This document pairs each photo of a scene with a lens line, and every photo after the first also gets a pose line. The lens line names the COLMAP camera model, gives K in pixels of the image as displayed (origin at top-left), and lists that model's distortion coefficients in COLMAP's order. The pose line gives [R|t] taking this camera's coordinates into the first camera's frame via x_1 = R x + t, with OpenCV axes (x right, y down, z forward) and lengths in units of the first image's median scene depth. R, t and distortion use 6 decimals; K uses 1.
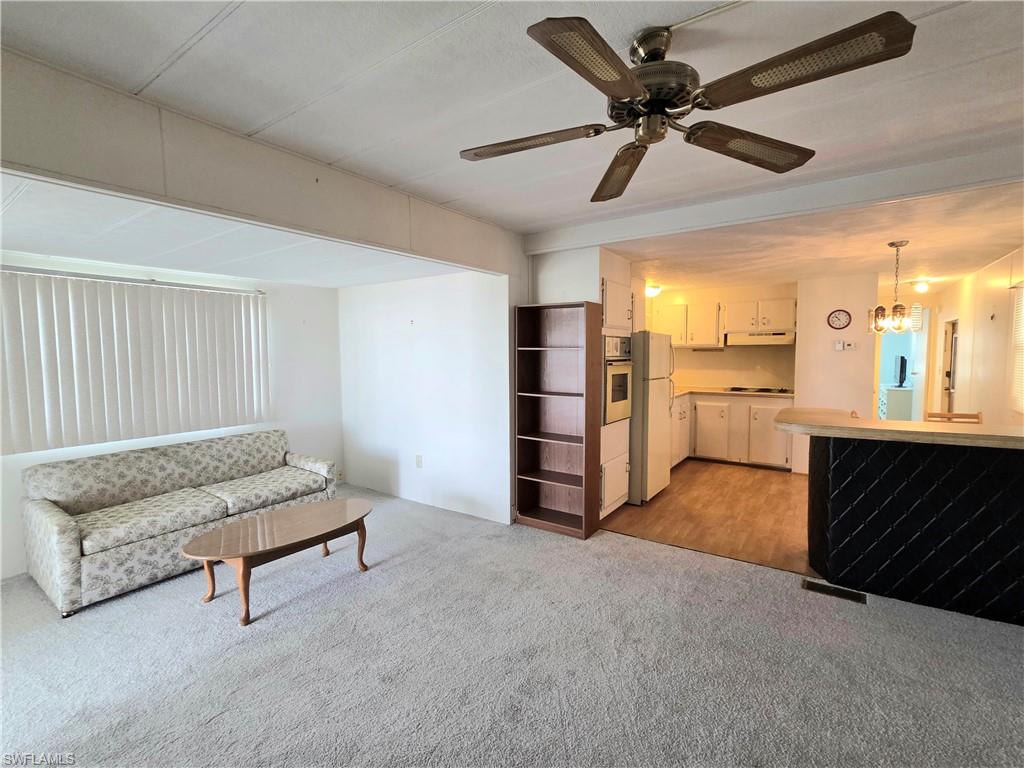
lens RADIAL K [[466.2, 0, 506.2], [0, 466.2, 385.3], [0, 0, 1]] dist [0.001511, 0.000051]
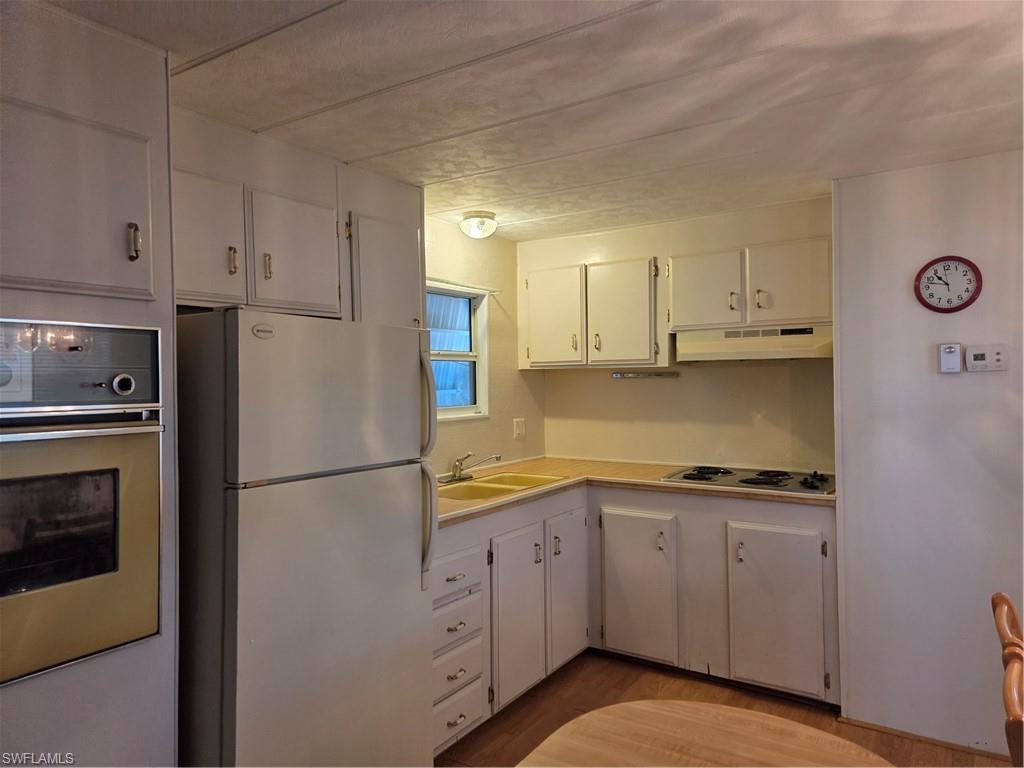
lens RADIAL K [[685.8, 0, 508.4], [0, 685.8, 380.0], [0, 0, 1]] dist [0.028480, -0.005208]
pose [[0.999658, -0.005882, 0.025492, 0.336604], [0.007639, 0.997562, -0.069367, -0.032908], [-0.025022, 0.069538, 0.997265, 0.448847]]
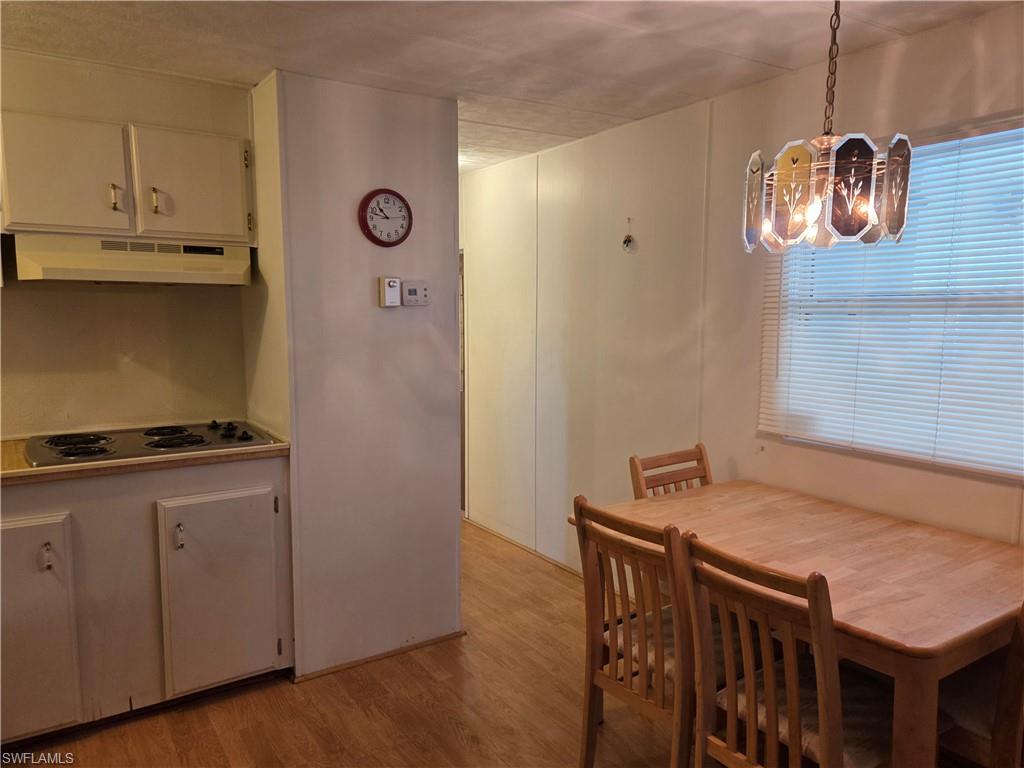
lens RADIAL K [[723.5, 0, 512.4], [0, 723.5, 400.0], [0, 0, 1]] dist [0.073999, -0.066188]
pose [[0.368102, -0.108600, 0.923421, 0.206383], [0.059255, 0.993876, 0.093266, -0.045317], [-0.927895, 0.020386, 0.372283, 0.640862]]
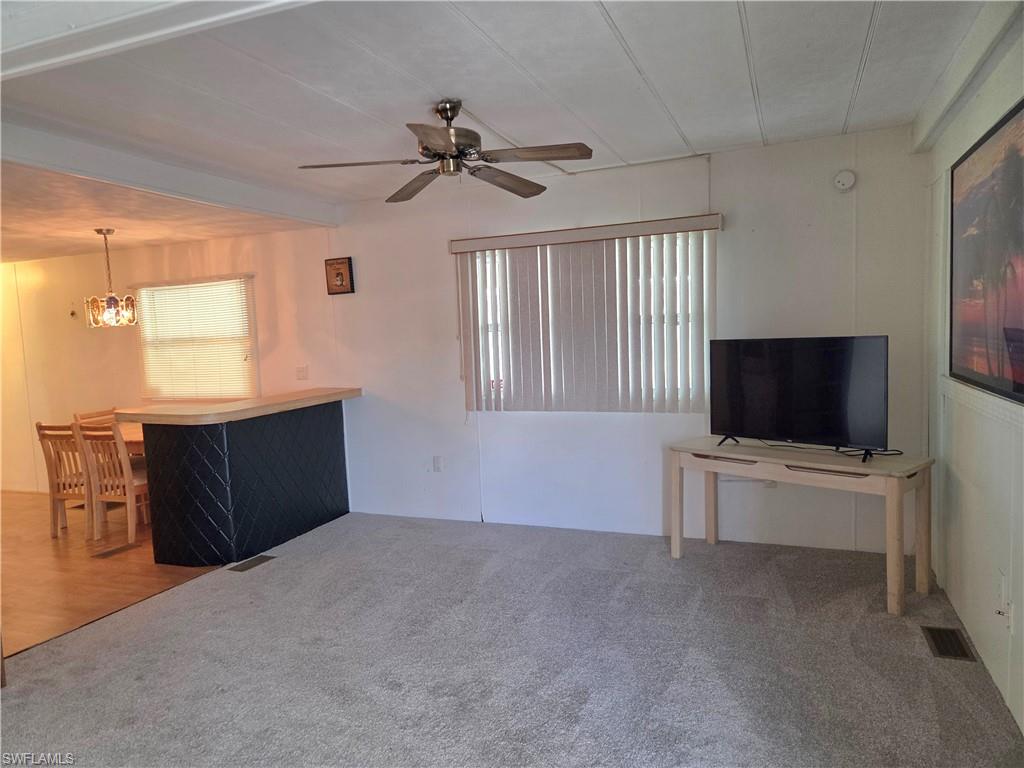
lens RADIAL K [[685.8, 0, 508.4], [0, 685.8, 380.0], [0, 0, 1]] dist [0.028480, -0.005208]
pose [[-0.219490, -0.048786, 0.974394, -0.452611], [0.105410, 0.991717, 0.073397, -0.014289], [-0.969904, 0.118821, -0.212530, 0.339808]]
